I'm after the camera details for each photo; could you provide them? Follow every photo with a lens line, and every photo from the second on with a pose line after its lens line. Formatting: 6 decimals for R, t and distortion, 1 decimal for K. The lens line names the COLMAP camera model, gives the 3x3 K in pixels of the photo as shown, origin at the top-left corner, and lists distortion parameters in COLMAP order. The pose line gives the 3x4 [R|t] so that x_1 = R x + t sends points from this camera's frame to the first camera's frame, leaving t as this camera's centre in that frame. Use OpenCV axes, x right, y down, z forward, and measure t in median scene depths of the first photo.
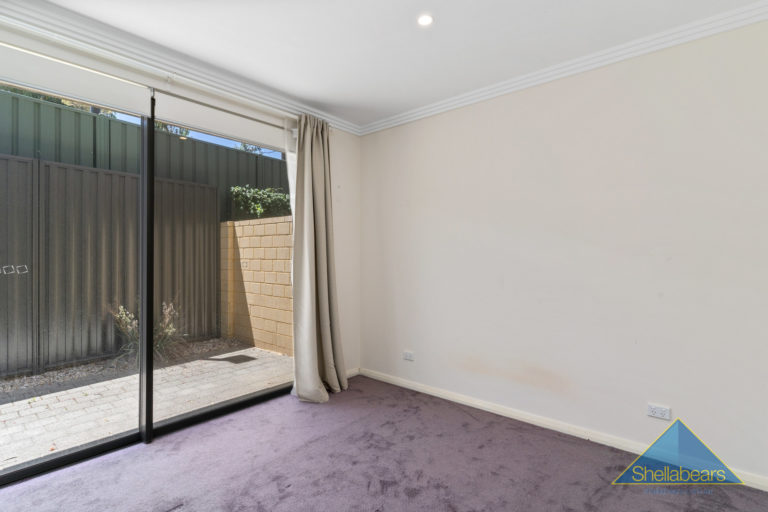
lens RADIAL K [[371.2, 0, 384.0], [0, 371.2, 256.0], [0, 0, 1]] dist [0.001539, 0.000379]
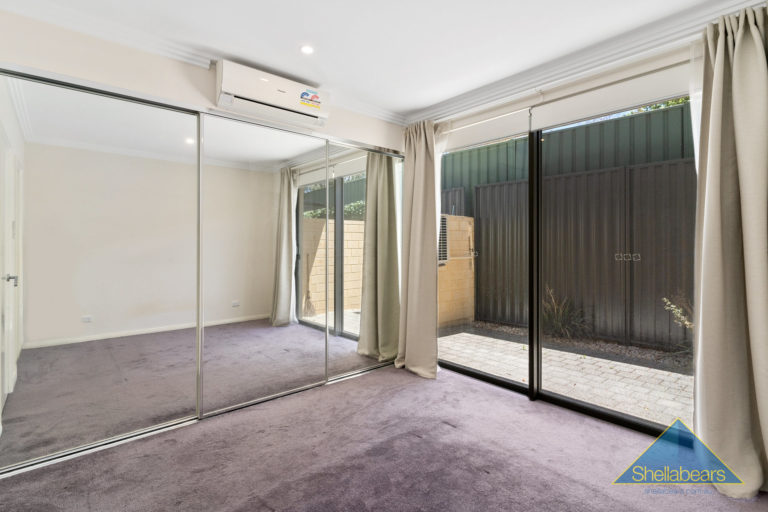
lens RADIAL K [[379.3, 0, 383.2], [0, 379.3, 239.8], [0, 0, 1]] dist [0.002718, 0.000379]
pose [[-0.151726, -0.015195, -0.988306, 0.608223], [-0.004083, 0.999883, -0.014746, 0.002179], [0.988414, 0.001798, -0.151770, 0.649907]]
